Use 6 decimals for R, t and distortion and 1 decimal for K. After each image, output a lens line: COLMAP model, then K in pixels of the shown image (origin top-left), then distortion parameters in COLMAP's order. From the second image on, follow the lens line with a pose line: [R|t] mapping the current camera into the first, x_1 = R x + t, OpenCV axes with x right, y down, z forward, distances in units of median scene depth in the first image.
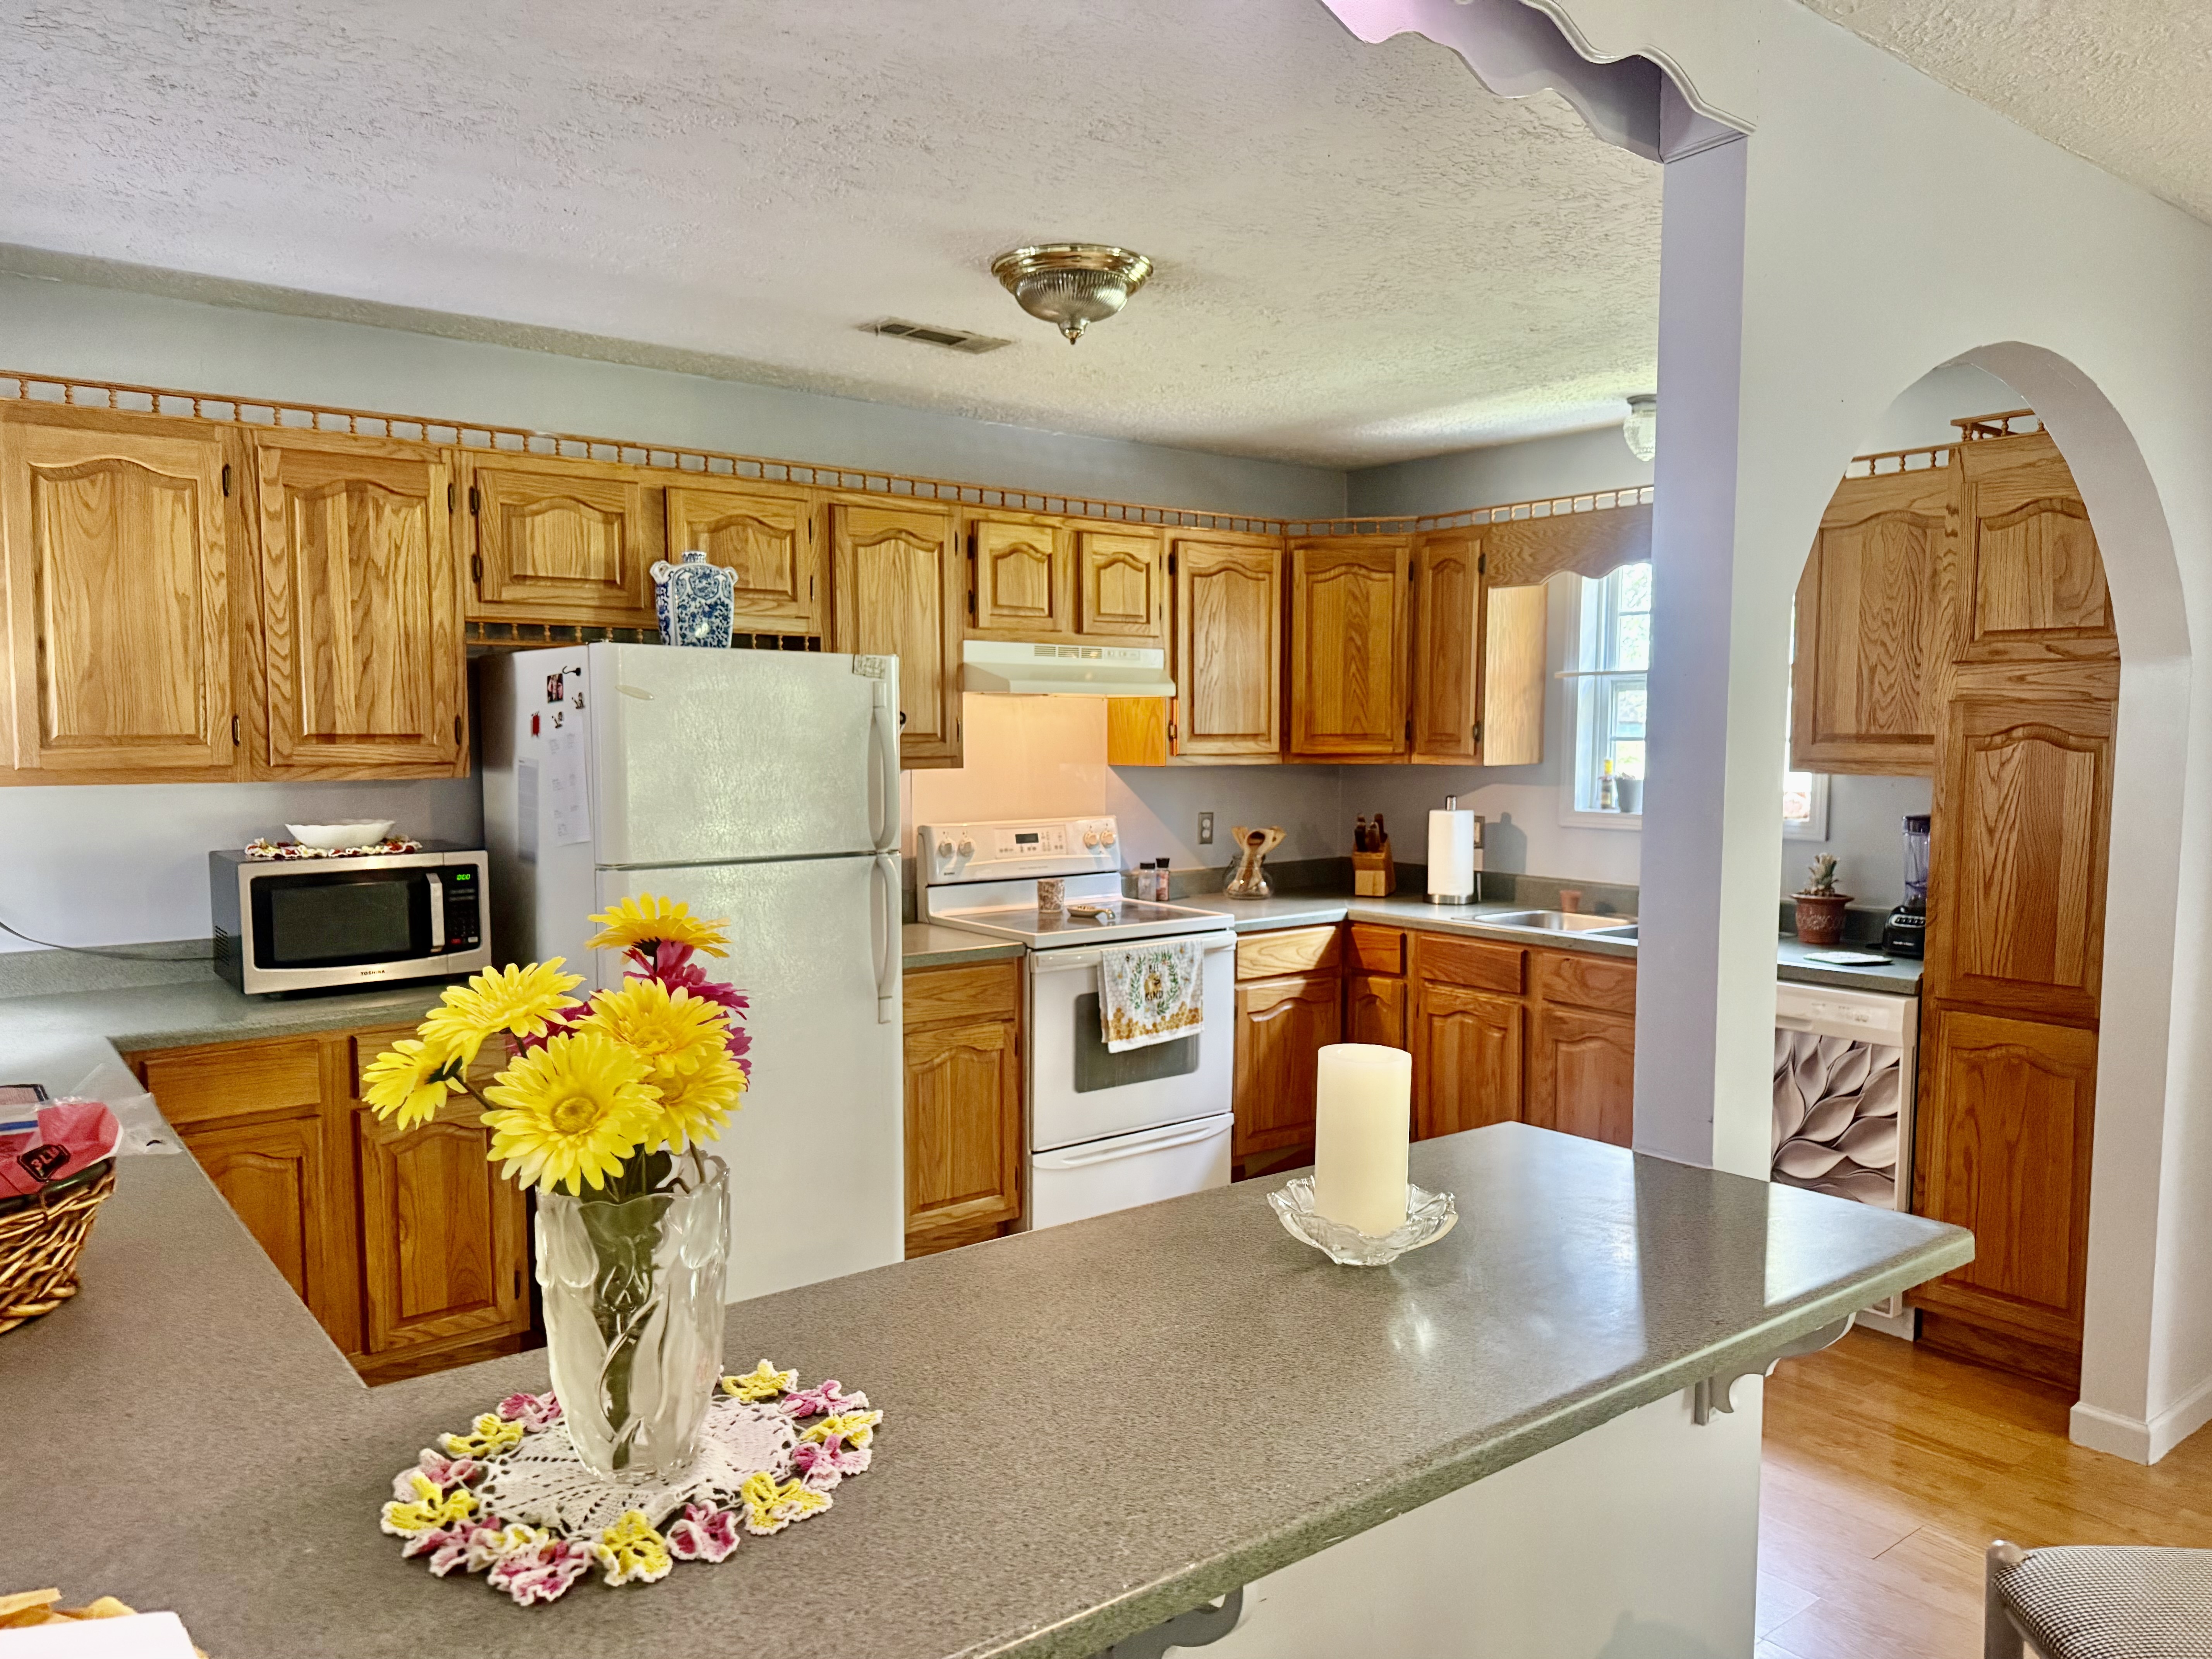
lens RADIAL K [[1544.9, 0, 1106.9], [0, 1544.9, 842.6], [0, 0, 1]] dist [0.052138, -0.011556]
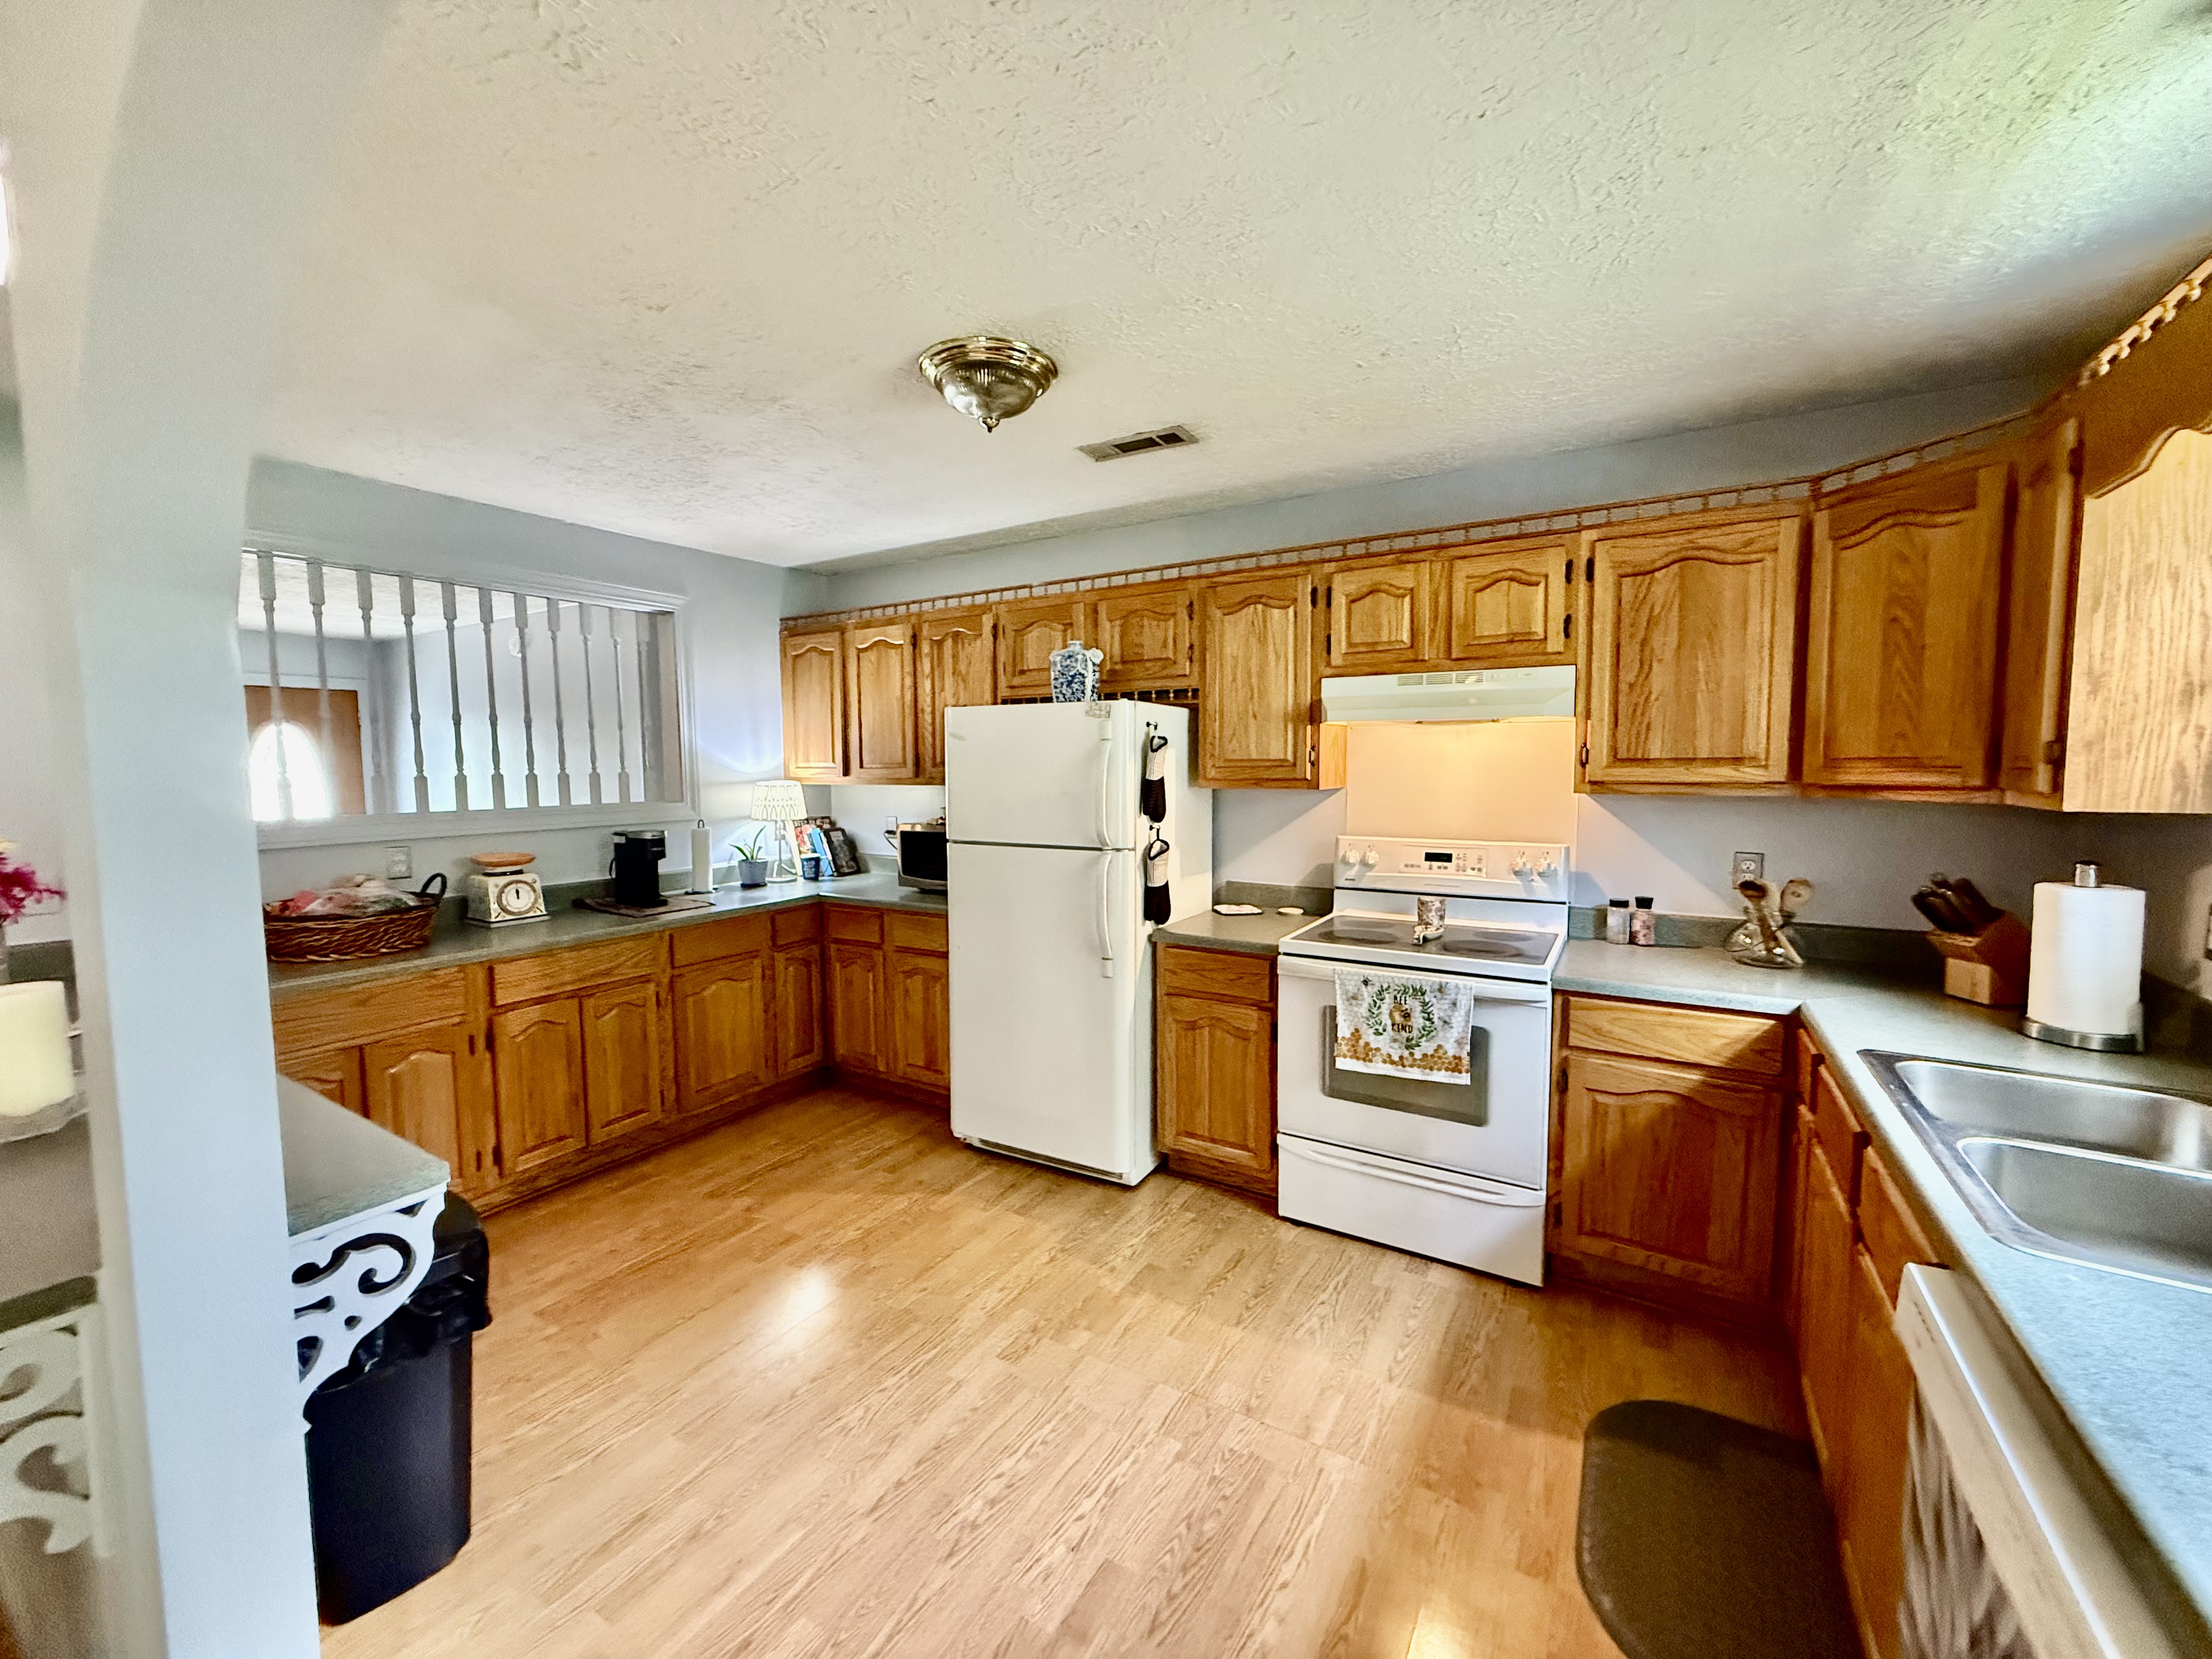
lens RADIAL K [[884.5, 0, 1098.8], [0, 884.5, 824.8], [0, 0, 1]] dist [-0.007669, 0.002422]
pose [[0.341401, 0.064847, -0.937678, 0.487646], [-0.063870, 0.996912, 0.045689, -0.042659], [0.937745, 0.044292, 0.344489, 0.635186]]
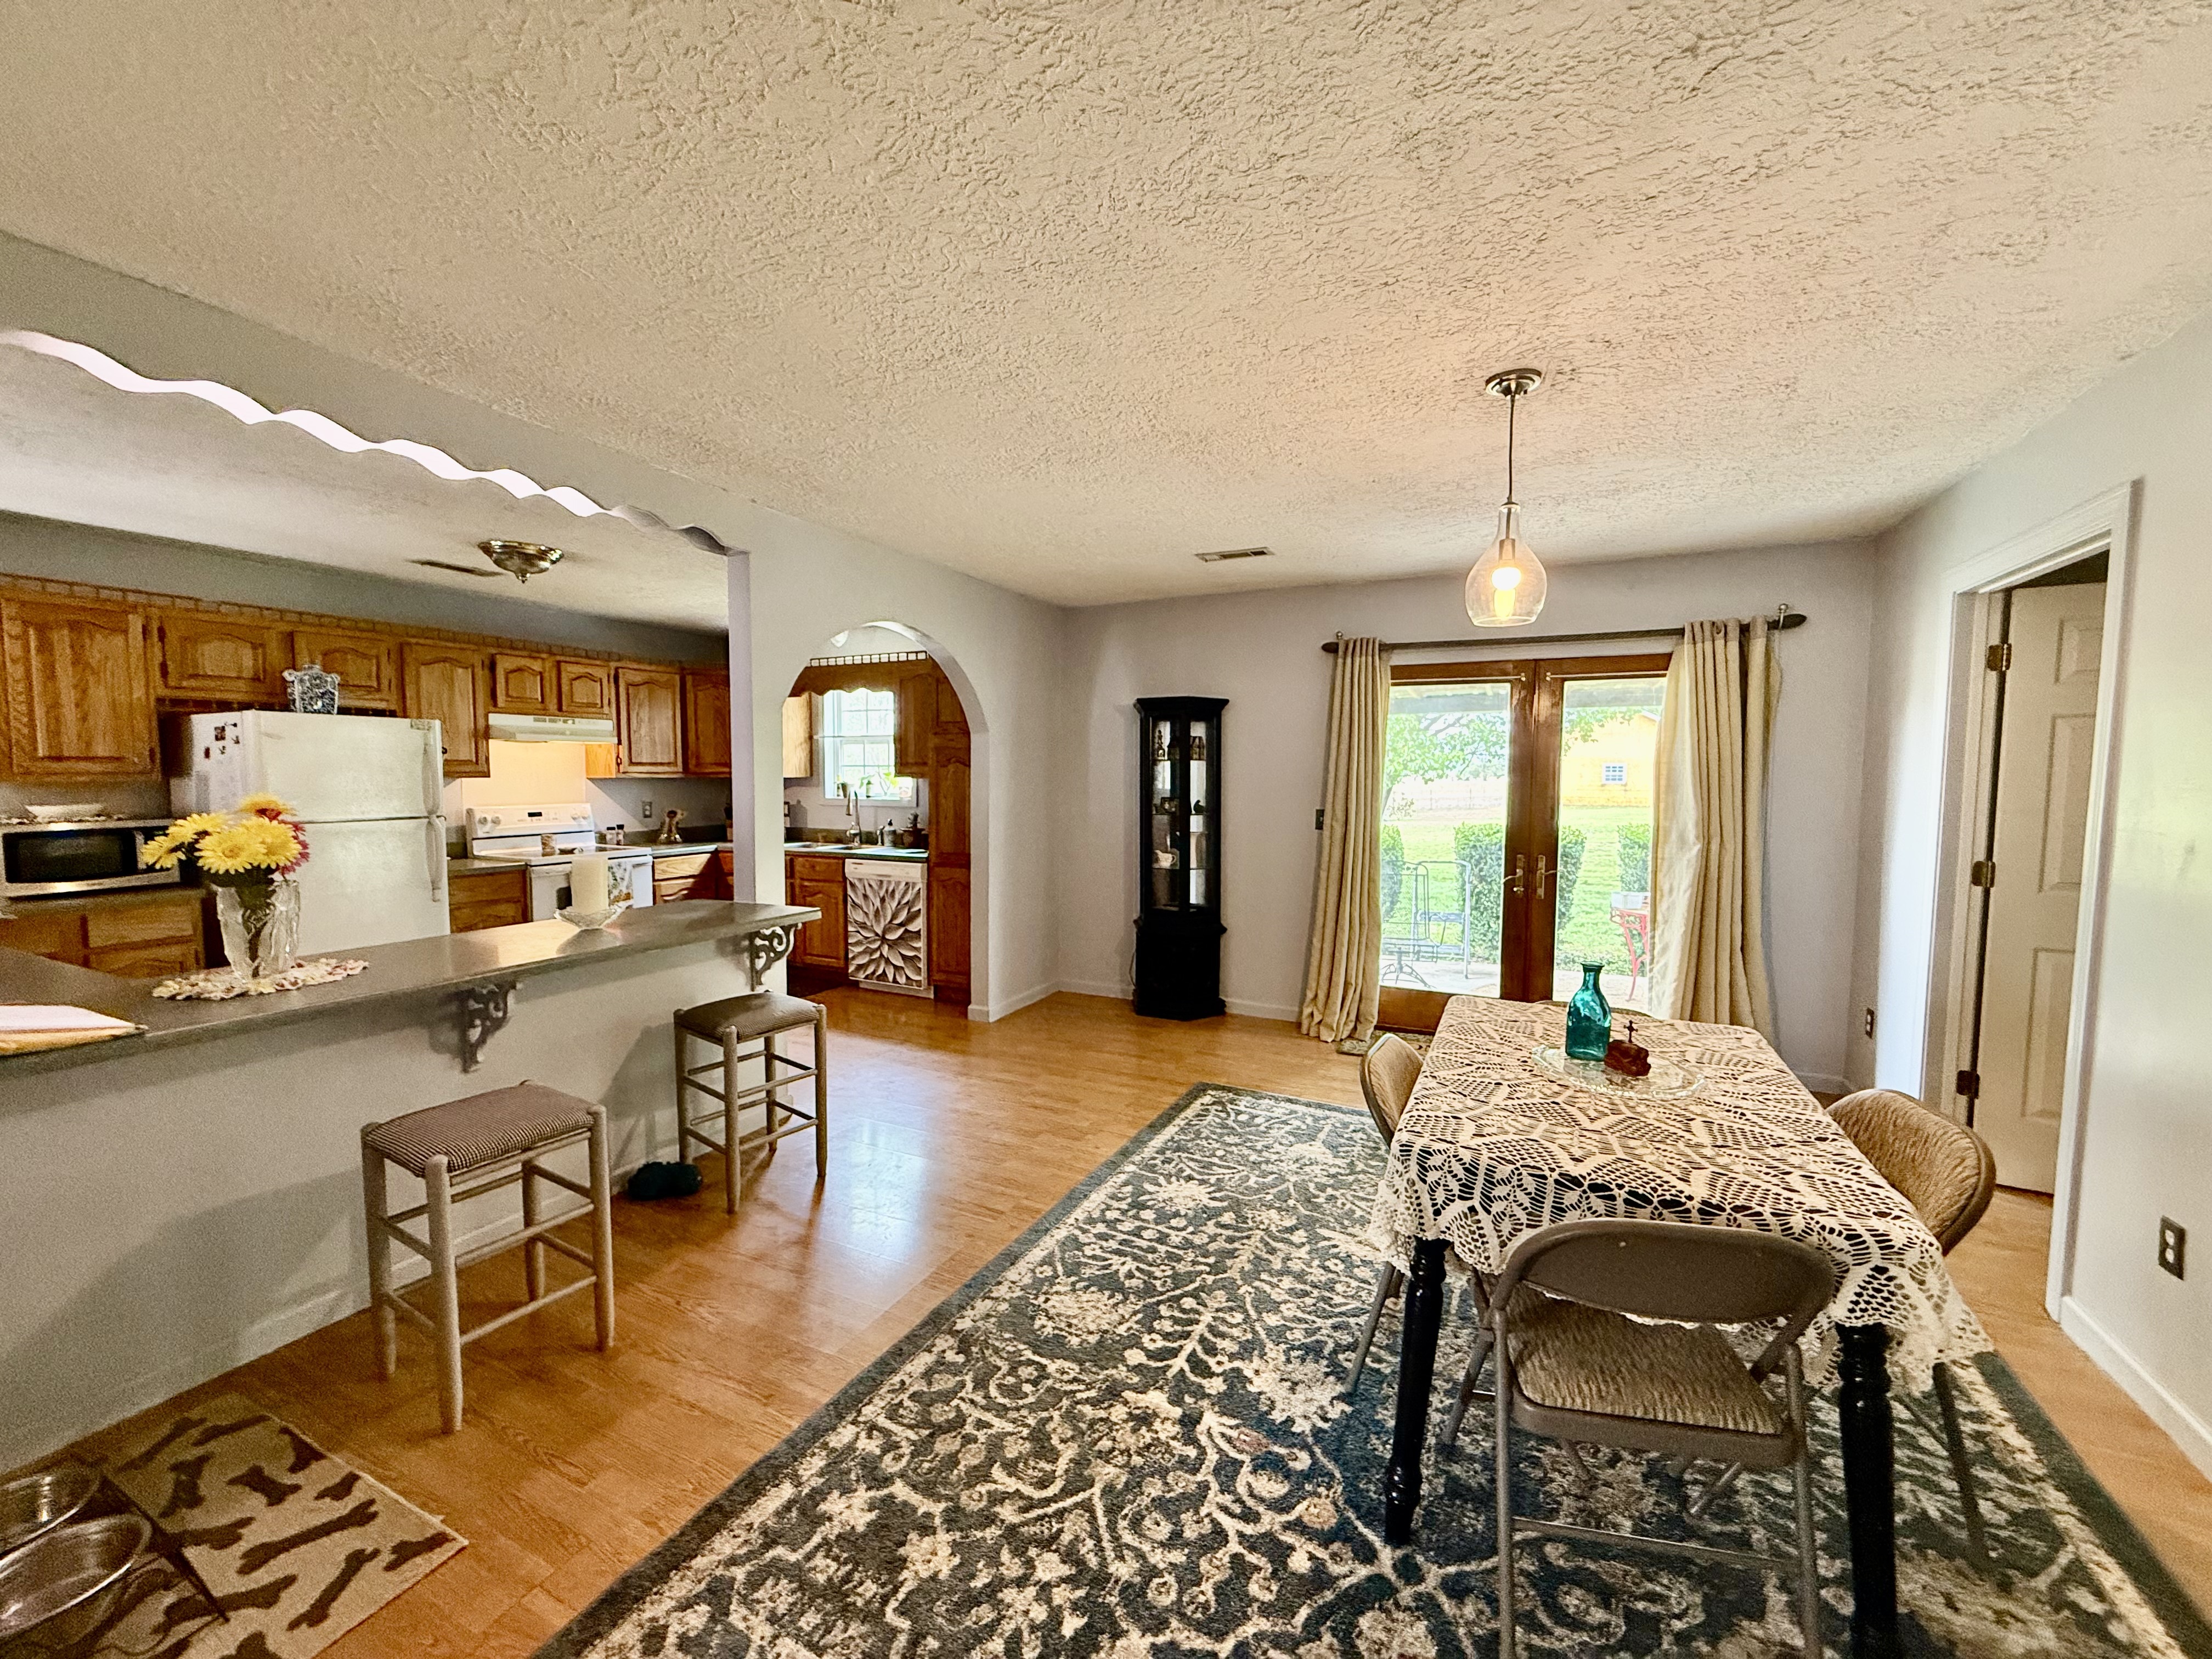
lens RADIAL K [[884.5, 0, 1106.7], [0, 884.5, 821.2], [0, 0, 1]] dist [-0.007669, 0.002422]
pose [[0.900774, -0.024849, 0.433577, 0.130801], [0.032068, 0.999442, -0.009344, 0.044496], [-0.433103, 0.022321, 0.901068, -0.372228]]
